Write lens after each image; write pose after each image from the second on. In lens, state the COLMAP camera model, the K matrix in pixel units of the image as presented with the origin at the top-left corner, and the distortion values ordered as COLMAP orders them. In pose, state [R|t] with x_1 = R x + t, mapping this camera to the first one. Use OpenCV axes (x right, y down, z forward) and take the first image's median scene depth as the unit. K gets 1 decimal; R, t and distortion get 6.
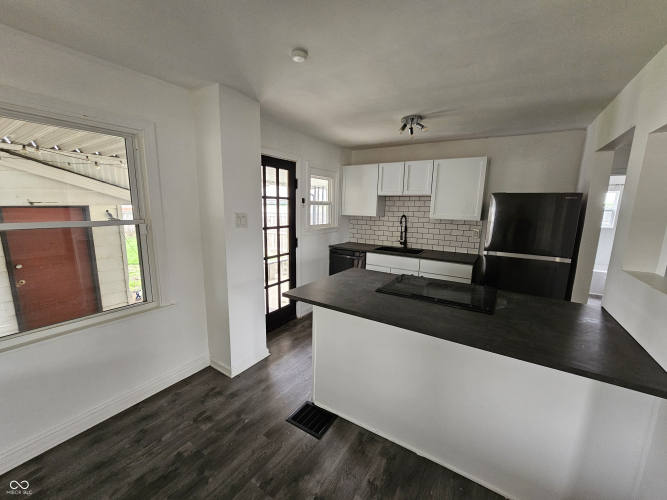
lens RADIAL K [[271.3, 0, 334.2], [0, 271.3, 254.0], [0, 0, 1]] dist [-0.009078, 0.000468]
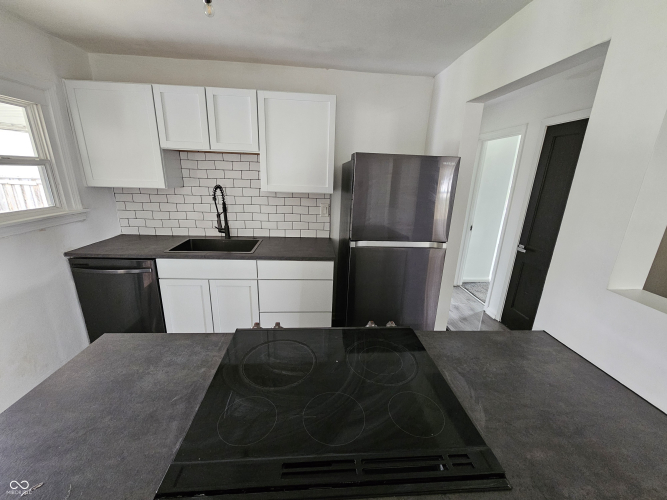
lens RADIAL K [[271.3, 0, 335.0], [0, 271.3, 255.0], [0, 0, 1]] dist [-0.009078, 0.000468]
pose [[0.800611, -0.163900, 0.576332, 0.092488], [0.084619, 0.983149, 0.162045, -0.065479], [-0.593179, -0.080967, 0.800989, 0.346783]]
